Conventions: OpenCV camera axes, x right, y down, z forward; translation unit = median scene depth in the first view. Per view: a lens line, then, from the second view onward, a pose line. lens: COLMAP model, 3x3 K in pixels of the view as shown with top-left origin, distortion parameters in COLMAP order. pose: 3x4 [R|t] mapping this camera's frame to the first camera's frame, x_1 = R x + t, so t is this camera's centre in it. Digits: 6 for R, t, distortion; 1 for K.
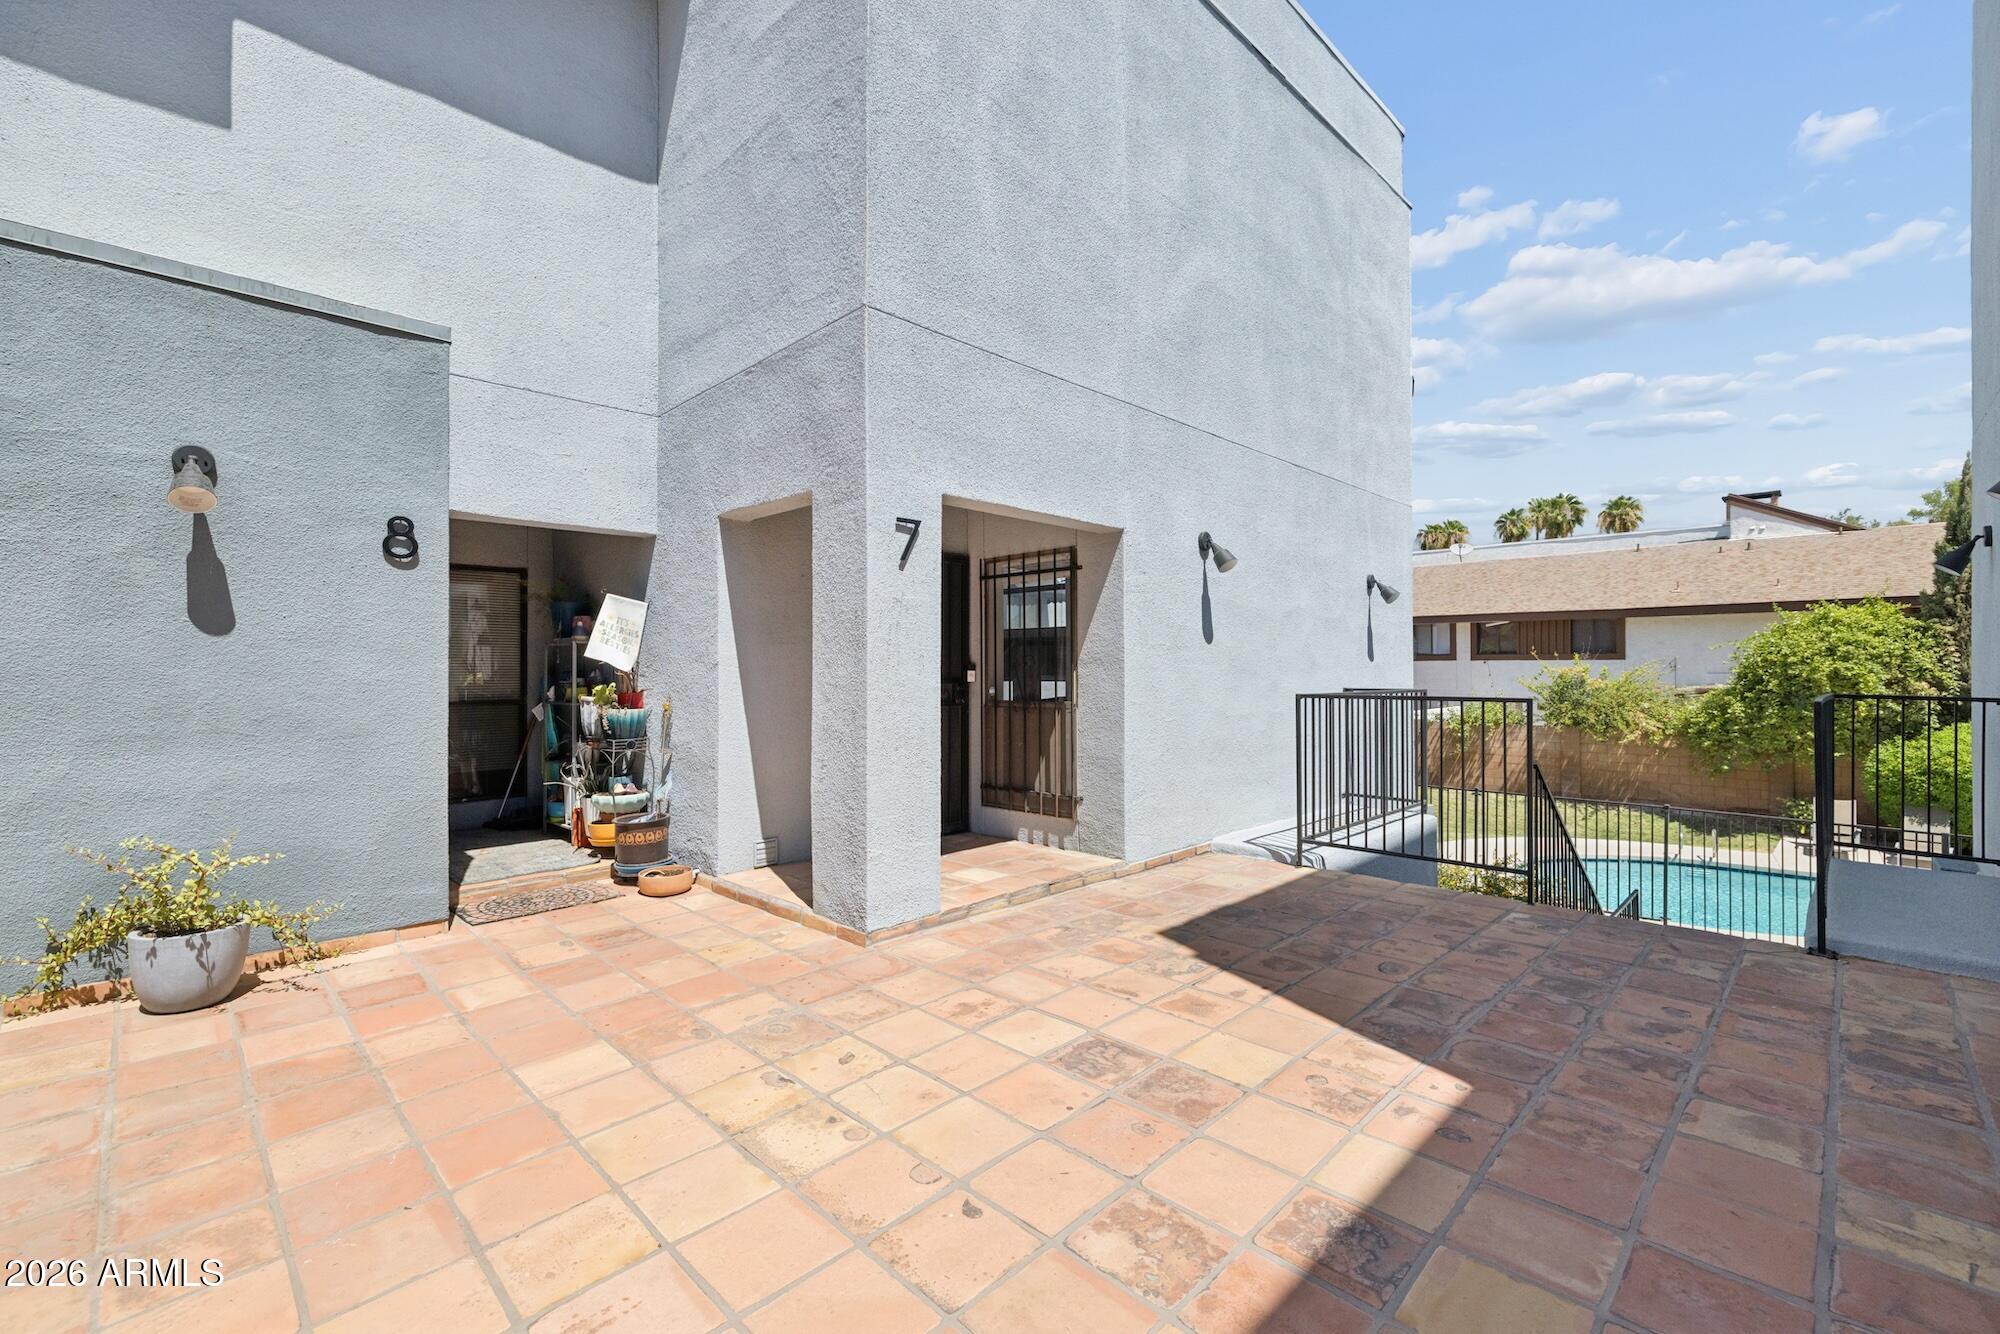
lens RADIAL K [[841.5, 0, 1002.4], [0, 841.5, 665.9], [0, 0, 1]] dist [-0.003374, -0.000419]
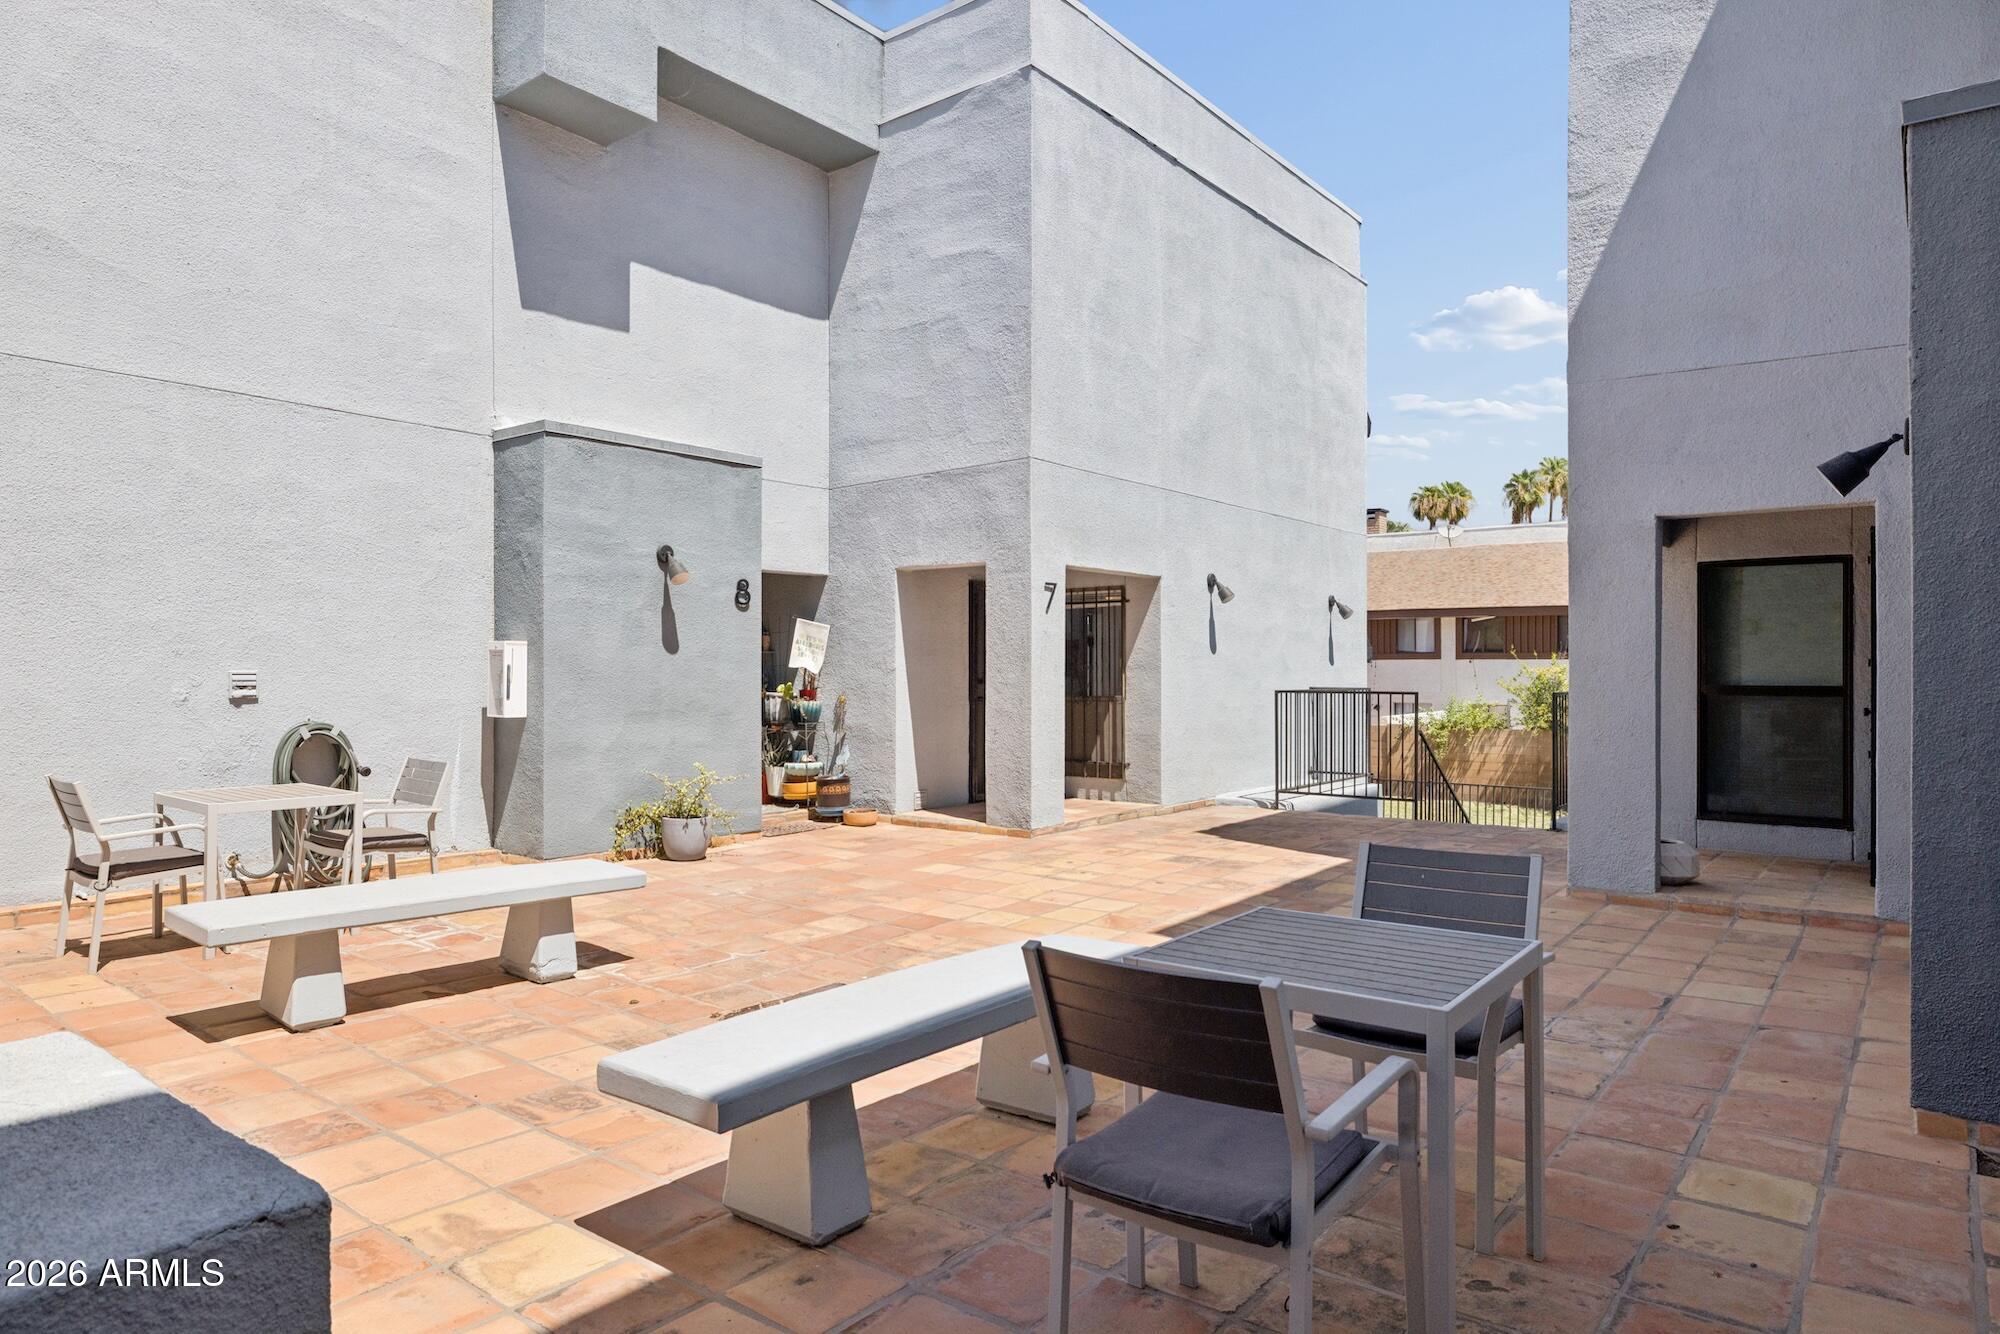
lens RADIAL K [[1214.8, 0, 999.4], [0, 1214.8, 669.3], [0, 0, 1]] dist [-0.003891, -0.000171]
pose [[0.992512, 0.000787, 0.122141, -0.380771], [-0.001561, 0.999979, 0.006241, -0.014705], [-0.122134, -0.006385, 0.992493, -1.025257]]
